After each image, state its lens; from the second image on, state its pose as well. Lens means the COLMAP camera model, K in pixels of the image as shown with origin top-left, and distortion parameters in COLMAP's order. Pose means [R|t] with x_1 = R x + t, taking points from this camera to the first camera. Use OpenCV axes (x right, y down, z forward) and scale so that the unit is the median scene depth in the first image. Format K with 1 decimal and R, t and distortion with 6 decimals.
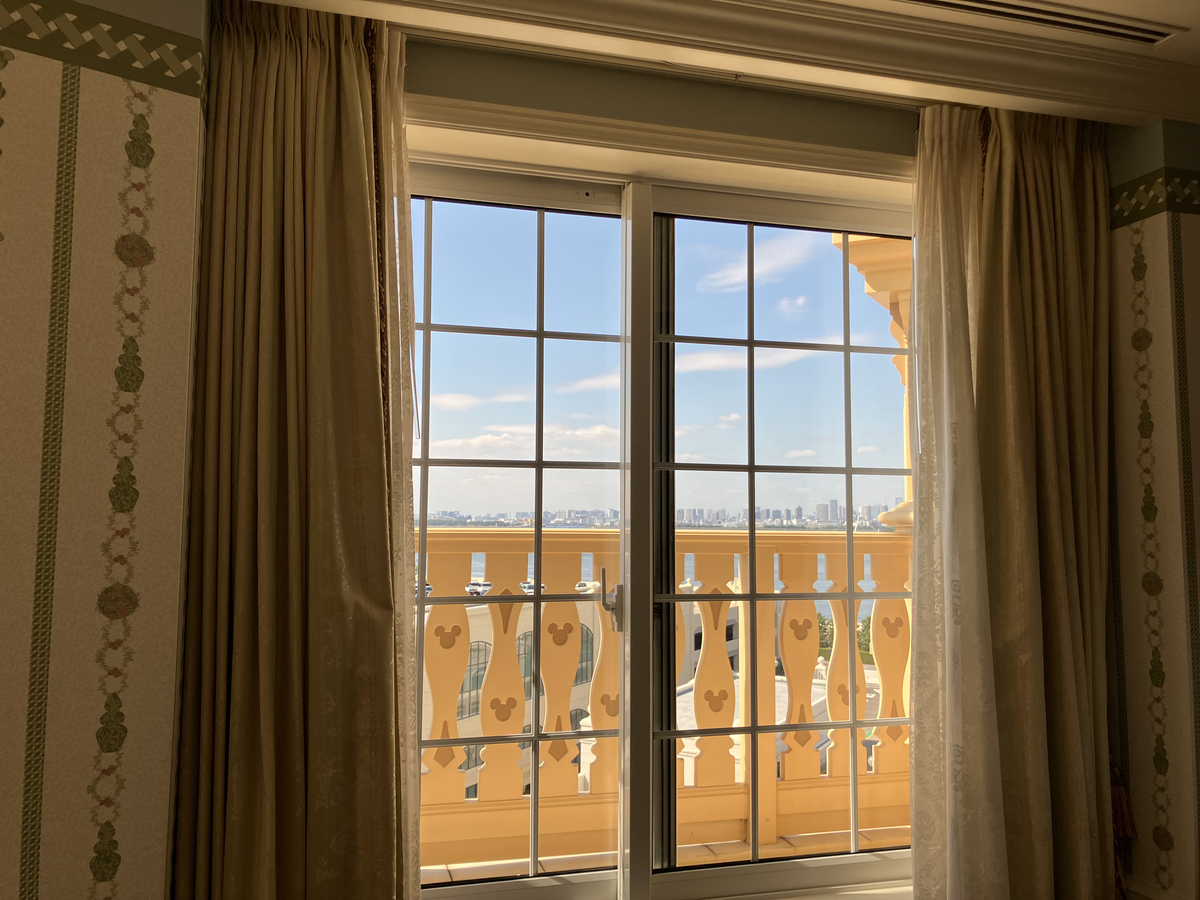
lens RADIAL K [[976.7, 0, 601.3], [0, 976.7, 449.7], [0, 0, 1]] dist [0.008822, -0.000752]
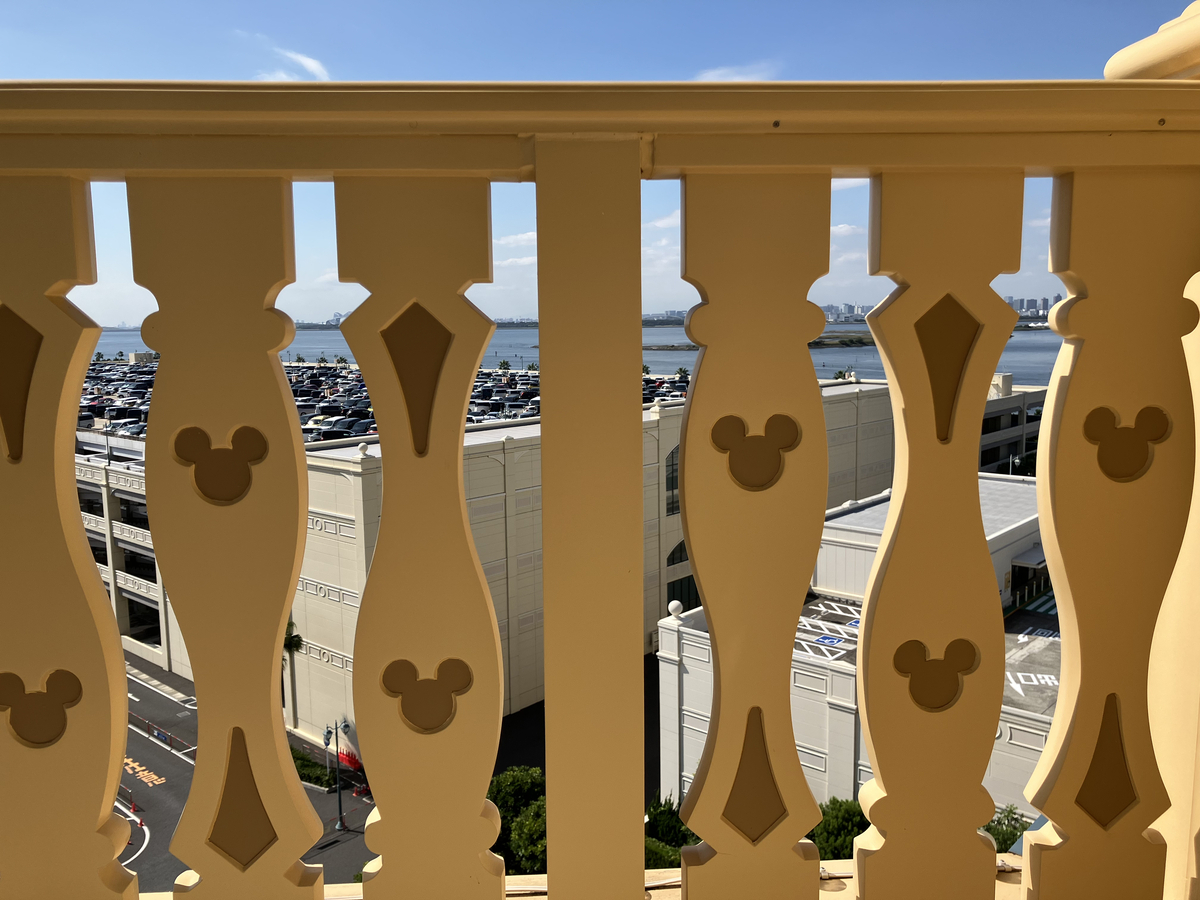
lens RADIAL K [[976.7, 0, 604.1], [0, 976.7, 448.5], [0, 0, 1]] dist [0.008822, -0.000752]
pose [[0.972778, 0.006673, -0.231643, 0.222793], [0.040236, 0.979540, 0.197185, 0.124944], [0.228220, -0.201138, 0.952607, 0.718568]]
